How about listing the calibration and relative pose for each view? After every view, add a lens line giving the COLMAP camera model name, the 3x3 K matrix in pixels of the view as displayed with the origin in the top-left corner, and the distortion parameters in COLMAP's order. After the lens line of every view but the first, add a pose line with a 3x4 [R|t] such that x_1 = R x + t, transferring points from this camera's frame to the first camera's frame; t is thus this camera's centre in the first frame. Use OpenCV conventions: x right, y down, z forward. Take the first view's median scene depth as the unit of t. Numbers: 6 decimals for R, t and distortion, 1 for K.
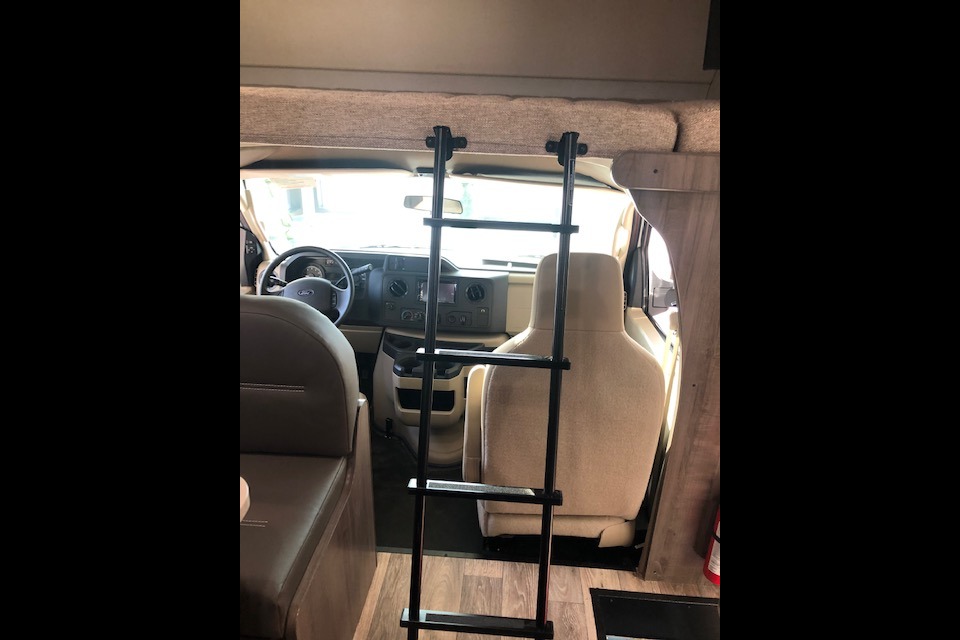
lens RADIAL K [[528.5, 0, 478.9], [0, 528.5, 318.1], [0, 0, 1]] dist [0.015263, -0.009907]
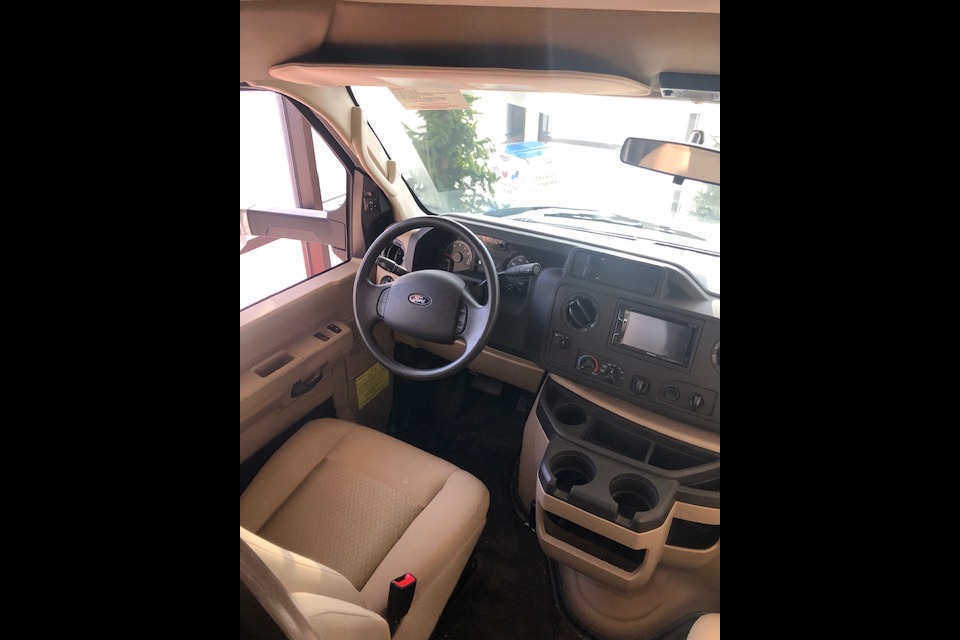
lens RADIAL K [[528.5, 0, 483.3], [0, 528.5, 320.3], [0, 0, 1]] dist [0.015263, -0.009907]
pose [[0.910004, 0.203848, -0.361025, -0.046365], [-0.157599, 0.975492, 0.153553, -0.116237], [0.383478, -0.082837, 0.919827, 0.462254]]
